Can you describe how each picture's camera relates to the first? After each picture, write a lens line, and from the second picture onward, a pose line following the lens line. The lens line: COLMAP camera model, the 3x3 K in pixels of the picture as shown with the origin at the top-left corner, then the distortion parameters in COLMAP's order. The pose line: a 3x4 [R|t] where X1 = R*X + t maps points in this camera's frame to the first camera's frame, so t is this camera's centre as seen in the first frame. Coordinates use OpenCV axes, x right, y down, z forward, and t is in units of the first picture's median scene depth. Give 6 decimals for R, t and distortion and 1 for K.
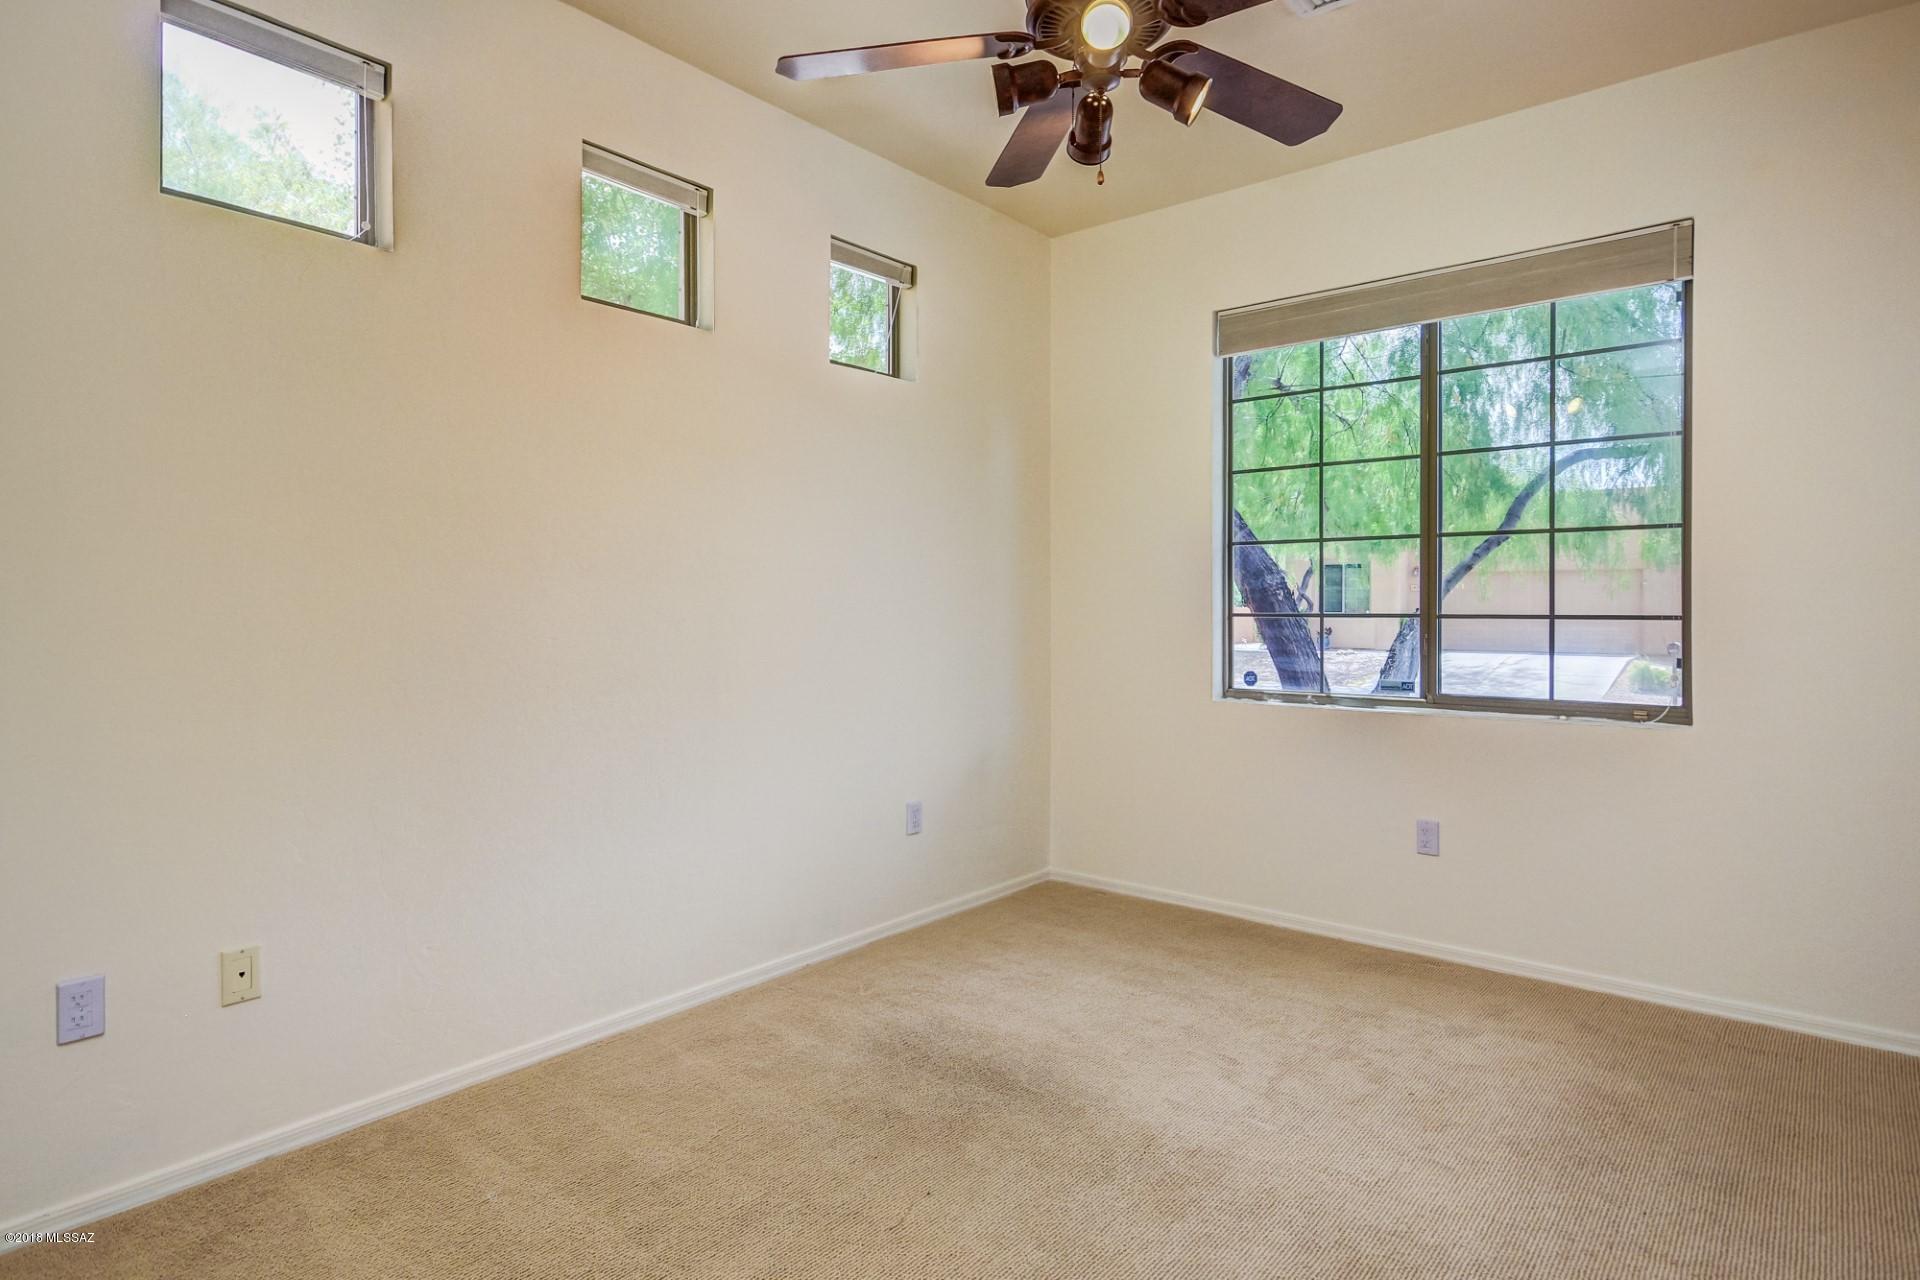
lens RADIAL K [[1041.8, 0, 969.6], [0, 1041.8, 616.4], [0, 0, 1]] dist [0.001480, -0.000552]
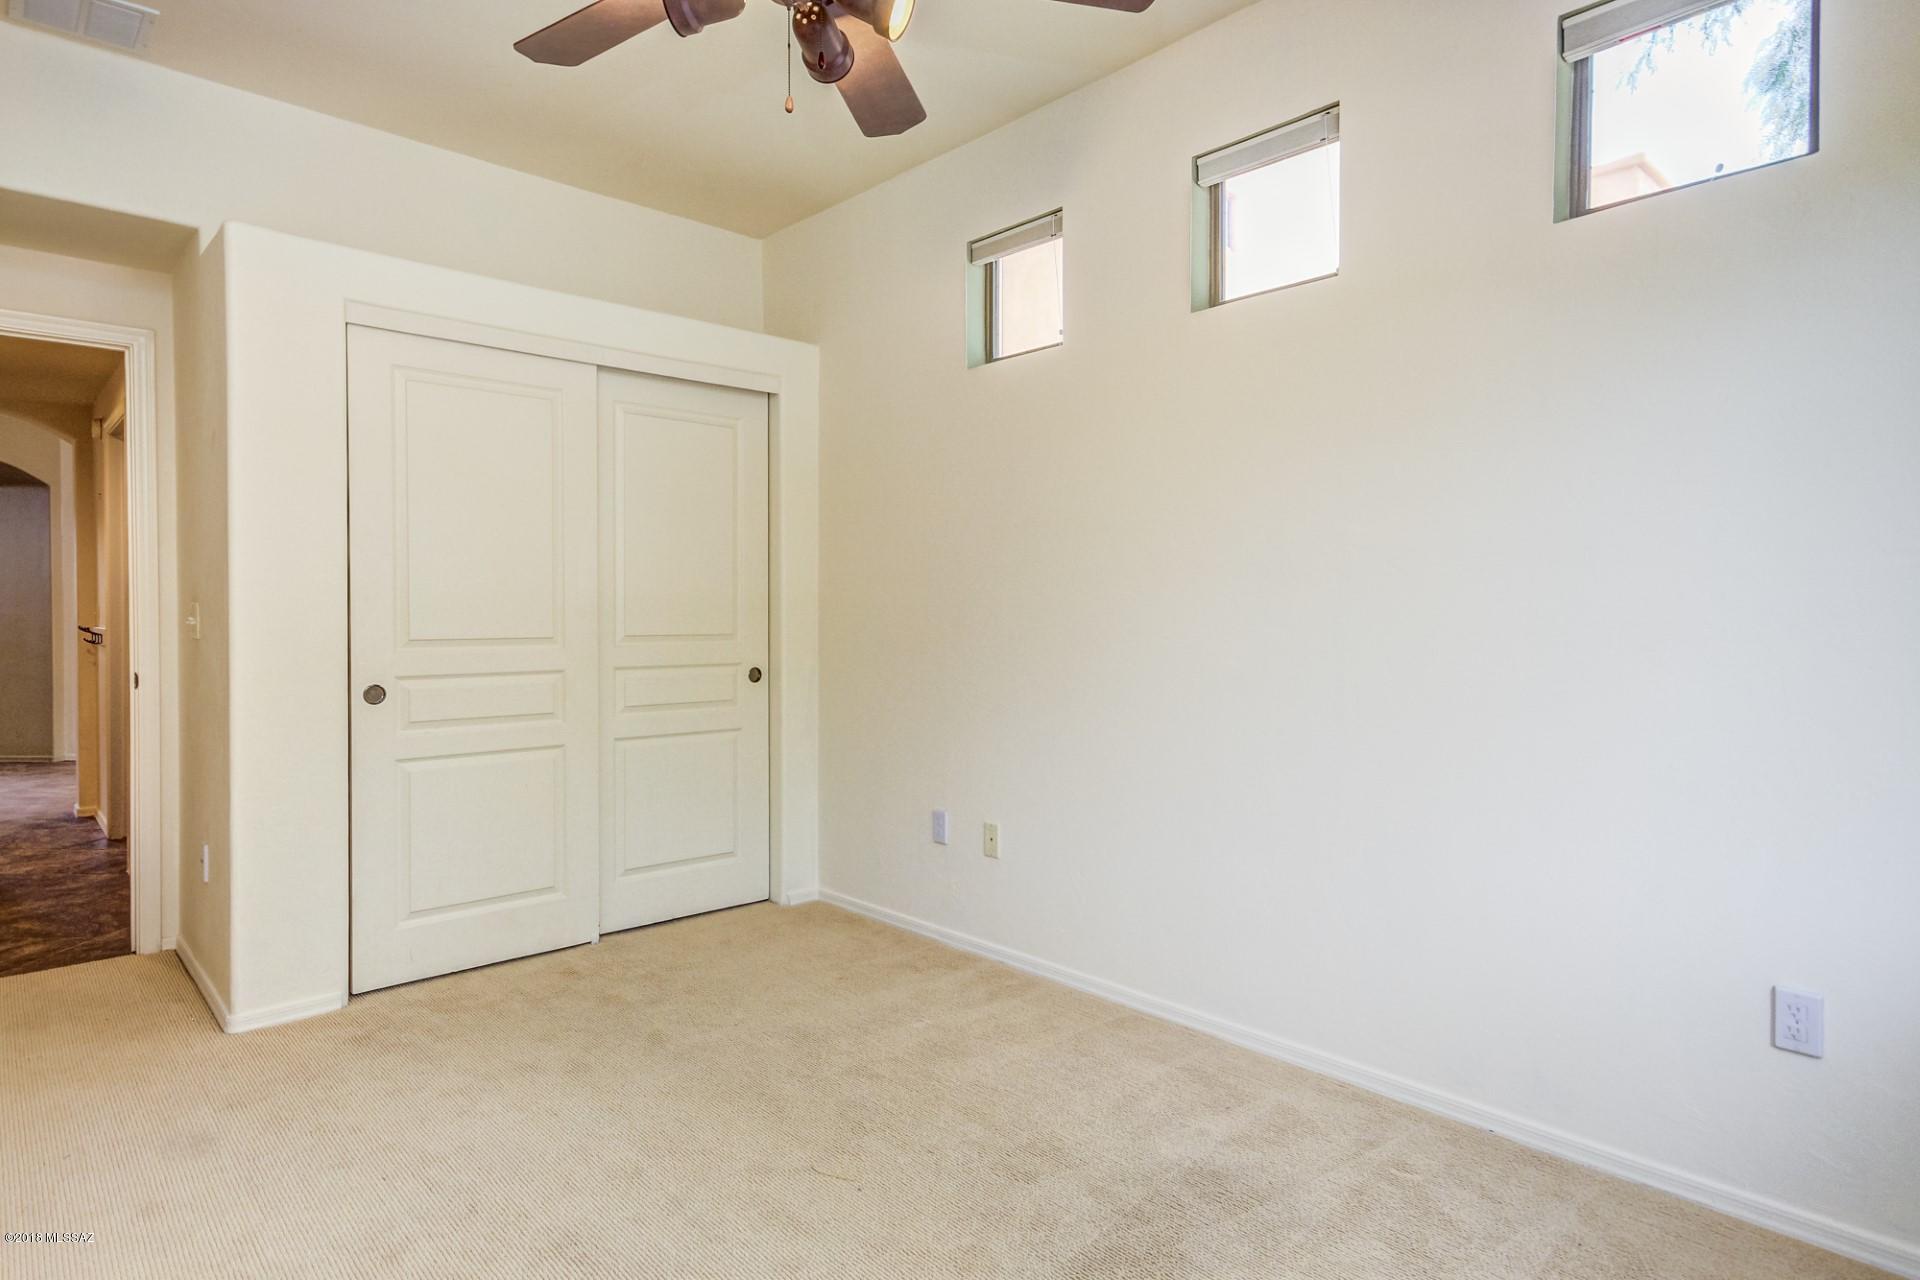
lens RADIAL K [[1041.8, 0, 969.6], [0, 1041.8, 616.4], [0, 0, 1]] dist [0.001480, -0.000552]
pose [[-0.113067, 0.011369, -0.993522, 0.735049], [-0.012789, 0.999835, 0.012896, -0.020219], [0.993505, 0.014165, -0.112903, 0.923311]]
